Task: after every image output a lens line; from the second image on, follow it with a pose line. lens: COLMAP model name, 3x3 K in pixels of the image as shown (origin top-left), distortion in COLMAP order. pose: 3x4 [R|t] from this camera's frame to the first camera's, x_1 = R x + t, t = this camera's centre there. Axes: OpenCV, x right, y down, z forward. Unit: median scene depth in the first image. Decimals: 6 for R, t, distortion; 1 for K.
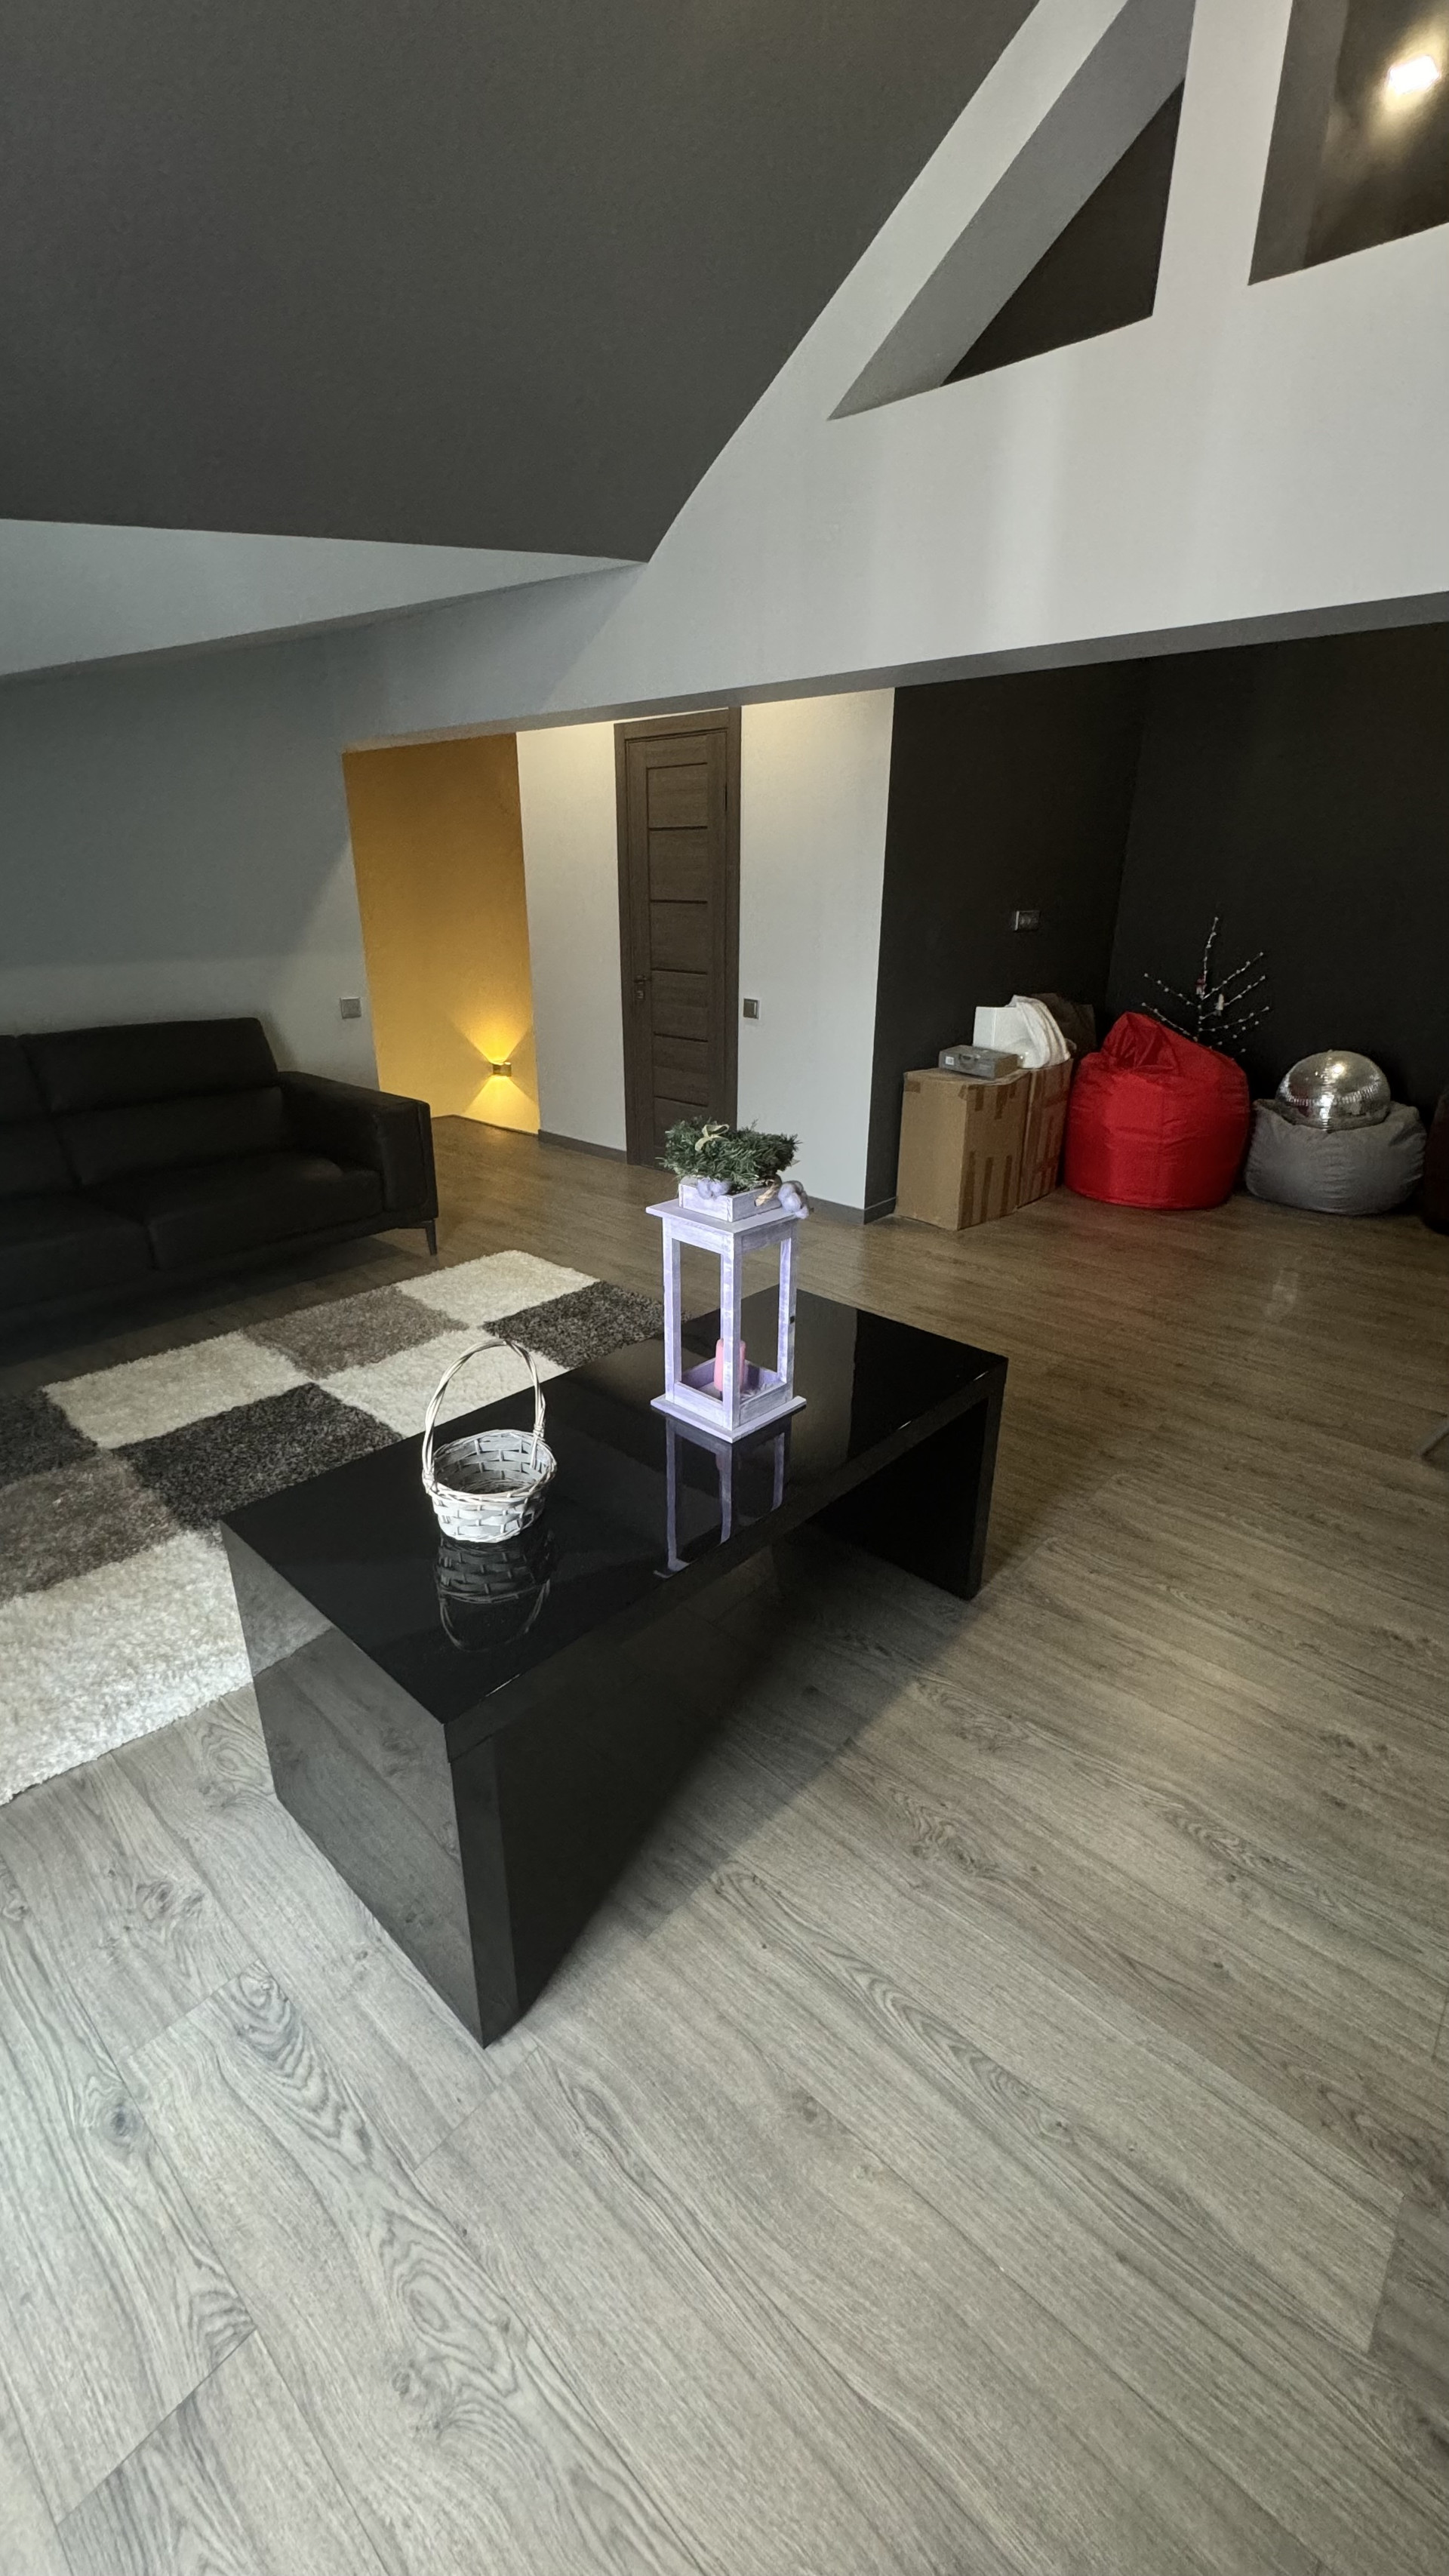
lens RADIAL K [[1028.0, 0, 724.1], [0, 1028.0, 1288.4], [0, 0, 1]] dist [0.001522, -0.000939]
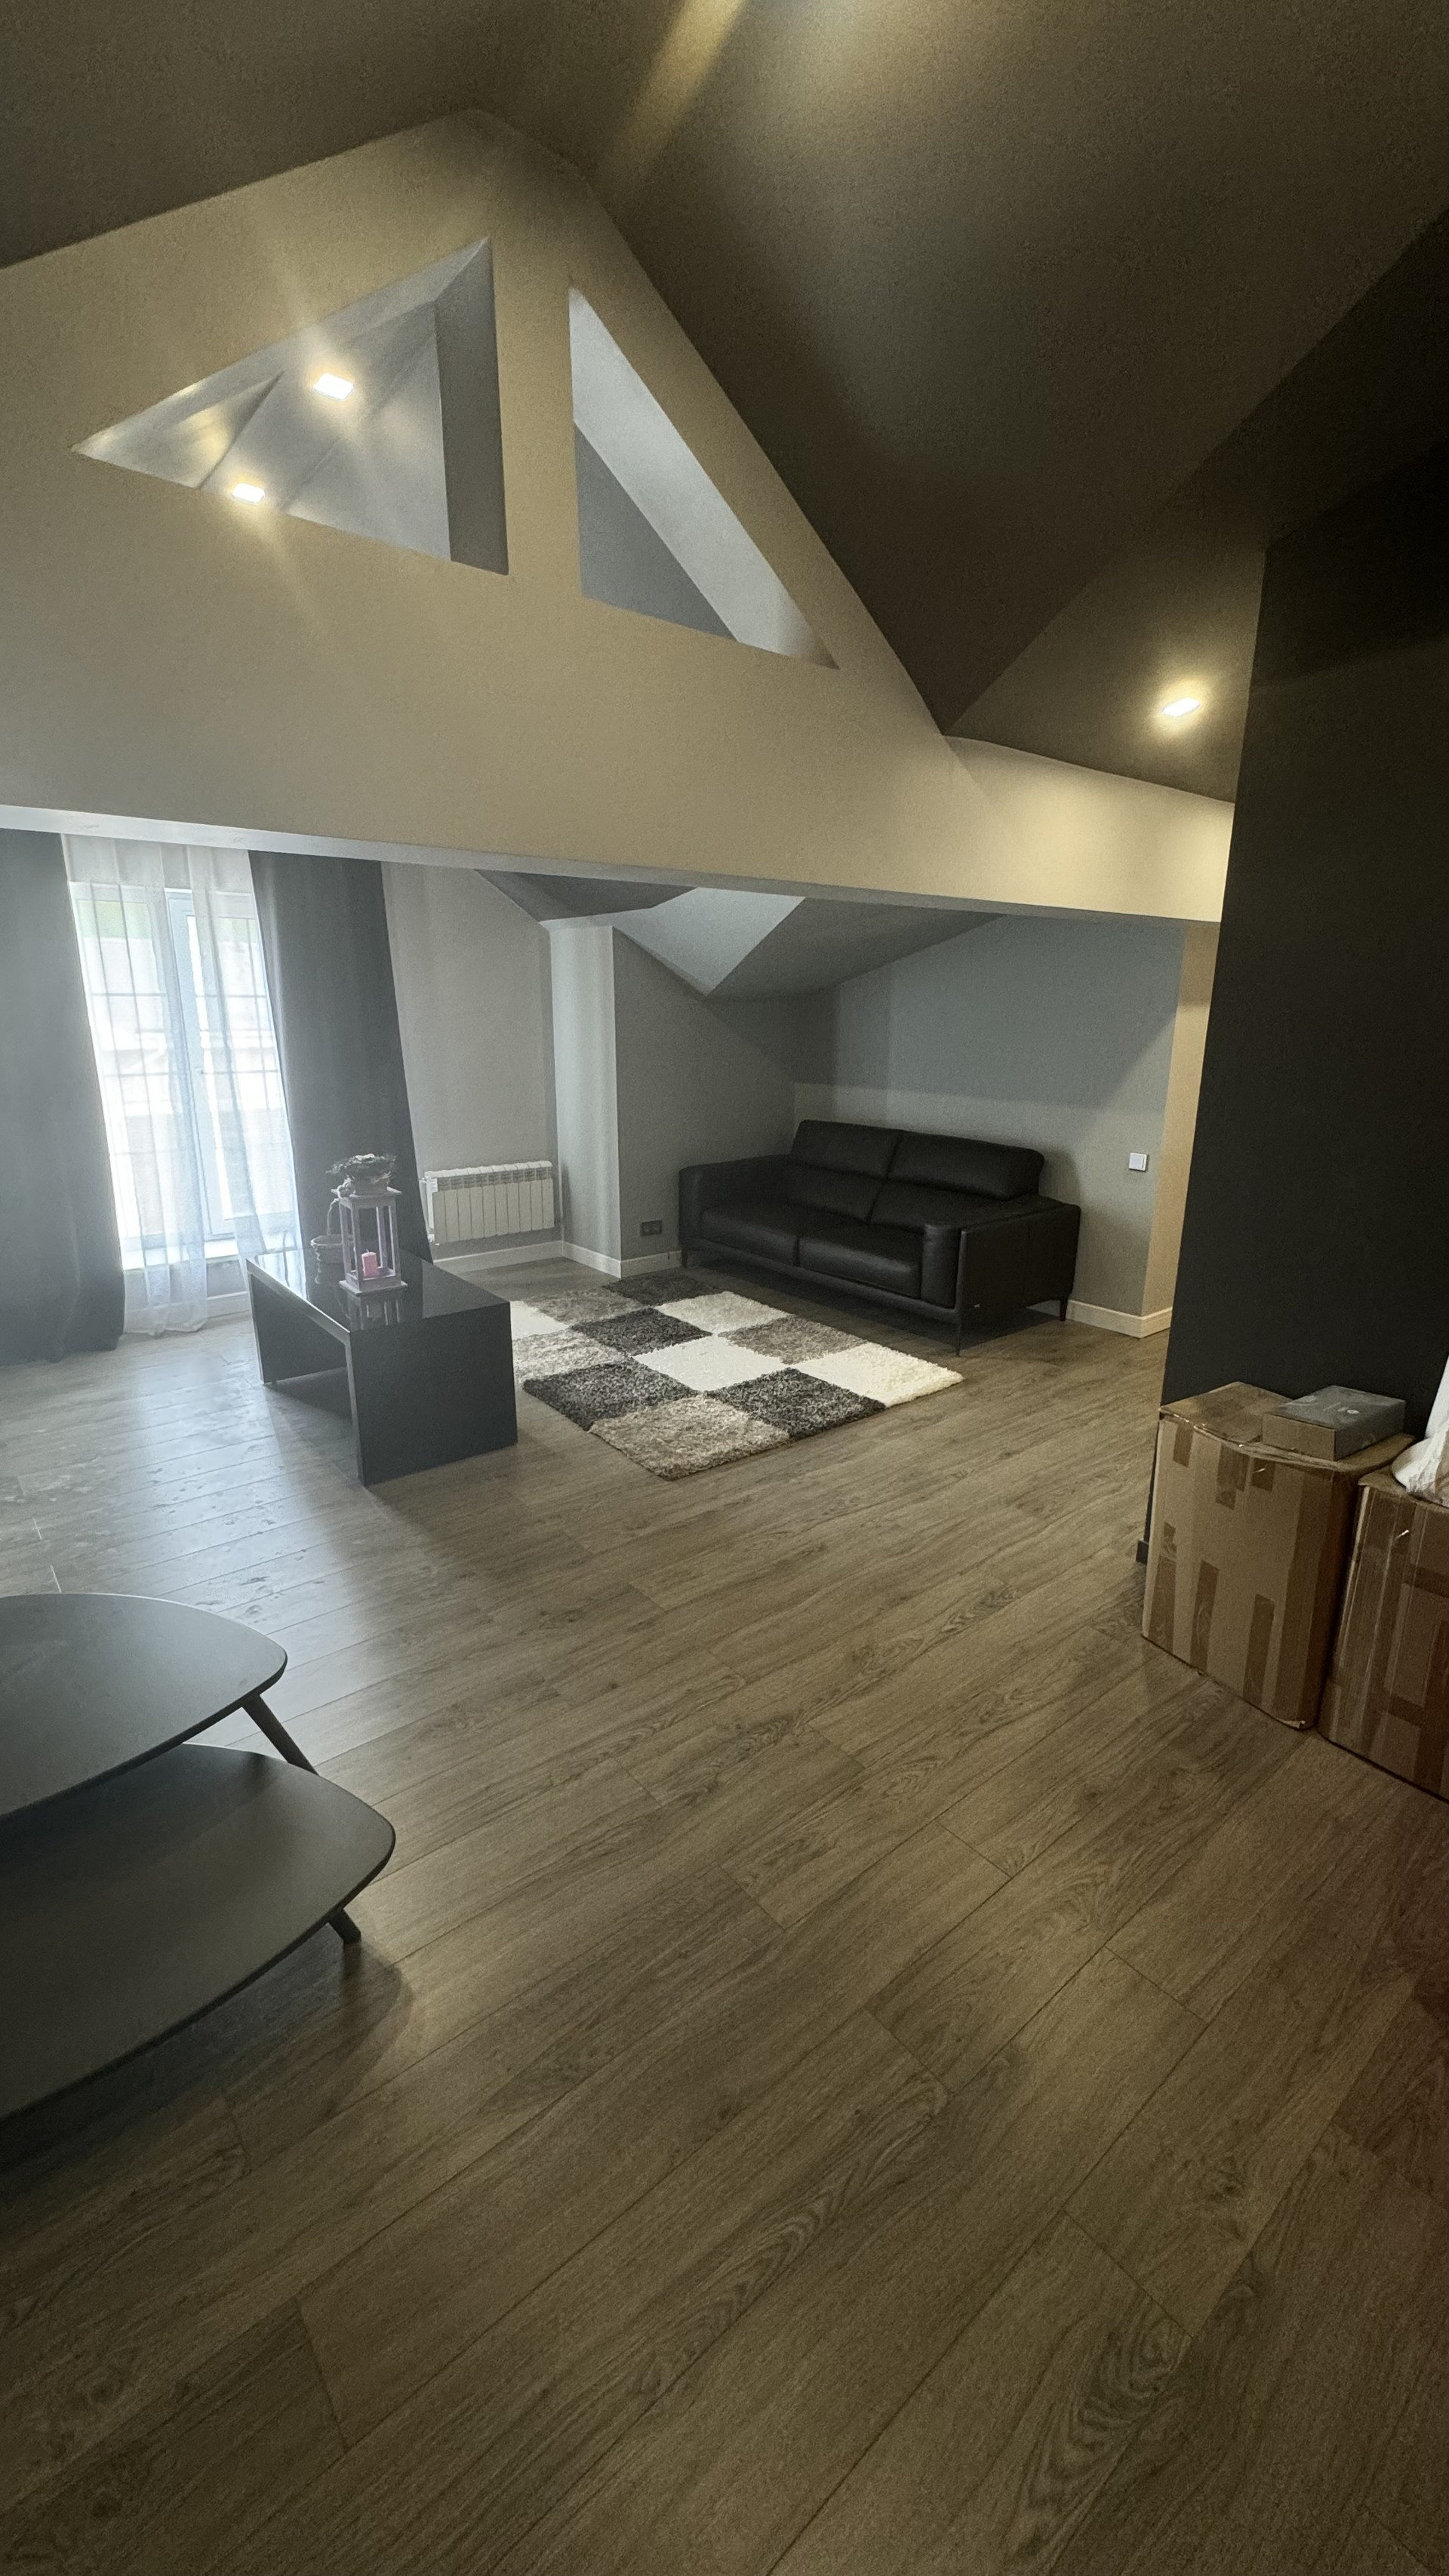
lens RADIAL K [[1028.0, 0, 730.6], [0, 1028.0, 1277.7], [0, 0, 1]] dist [0.001522, -0.000939]
pose [[-0.150850, 0.248959, -0.956694, 1.157800], [-0.376130, 0.880526, 0.288445, -0.477319], [0.914205, 0.403353, -0.039187, 1.050071]]
